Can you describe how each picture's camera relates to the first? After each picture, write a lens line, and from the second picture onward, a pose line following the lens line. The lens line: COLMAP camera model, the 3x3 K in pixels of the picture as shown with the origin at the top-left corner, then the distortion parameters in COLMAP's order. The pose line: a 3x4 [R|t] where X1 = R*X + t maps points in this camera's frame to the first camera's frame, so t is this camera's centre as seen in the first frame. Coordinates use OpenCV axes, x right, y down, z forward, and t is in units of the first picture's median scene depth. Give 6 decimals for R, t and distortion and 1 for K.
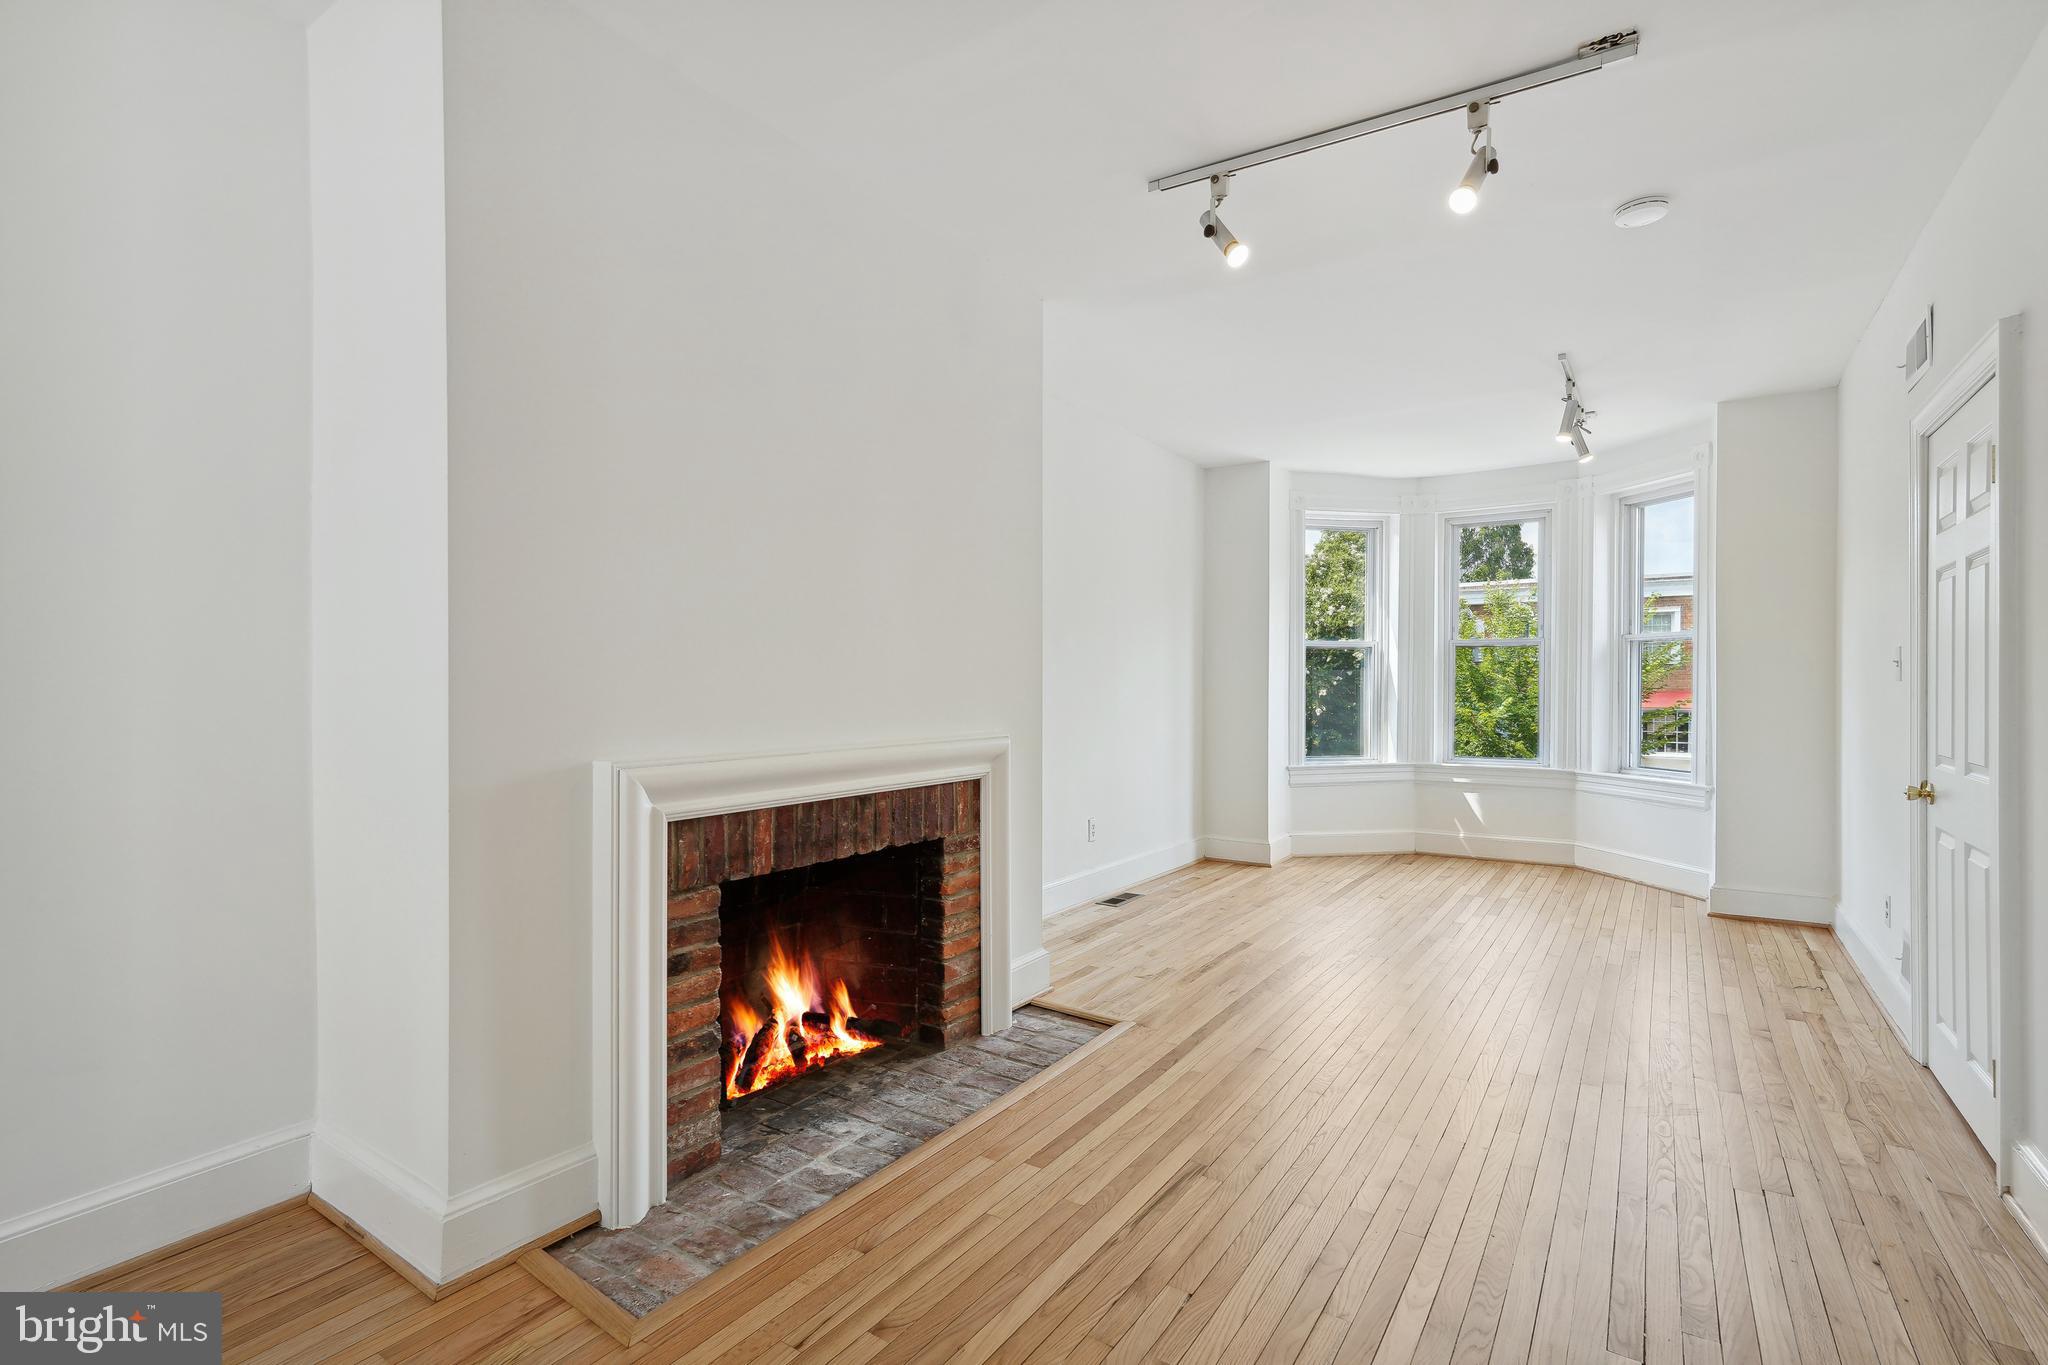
lens RADIAL K [[975.8, 0, 1022.6], [0, 975.8, 669.9], [0, 0, 1]] dist [-0.001467, 0.000034]
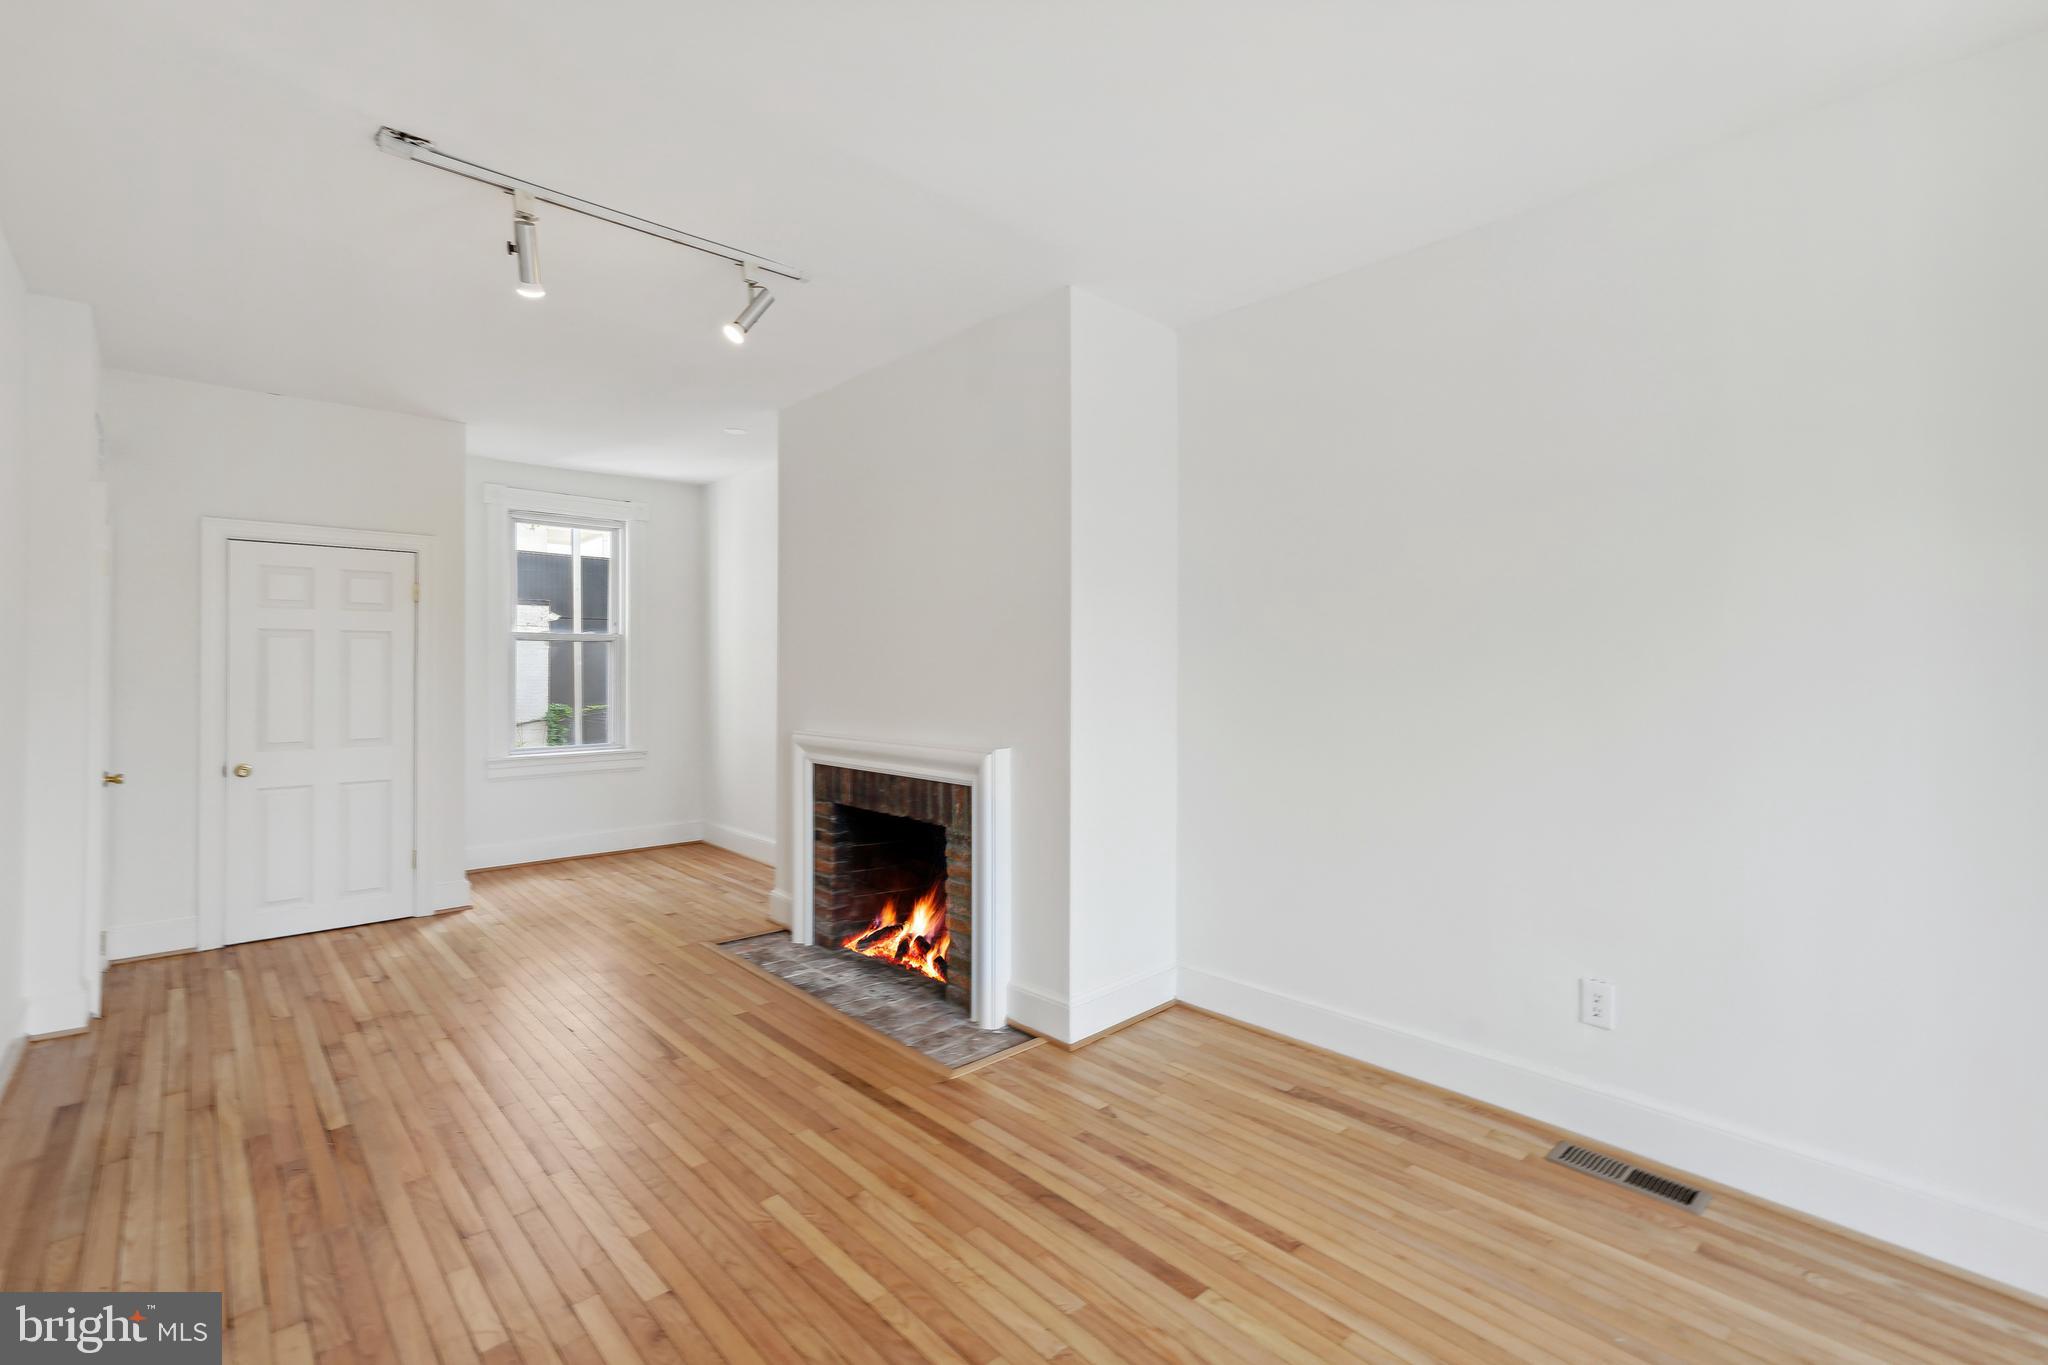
lens RADIAL K [[909.7, 0, 1030.1], [0, 909.7, 670.8], [0, 0, 1]] dist [-0.000603, 0.008517]
pose [[-0.243861, -0.008758, -0.969771, 1.103270], [0.008259, 0.999904, -0.011107, -0.009932], [0.969775, -0.010718, -0.243765, 1.531281]]
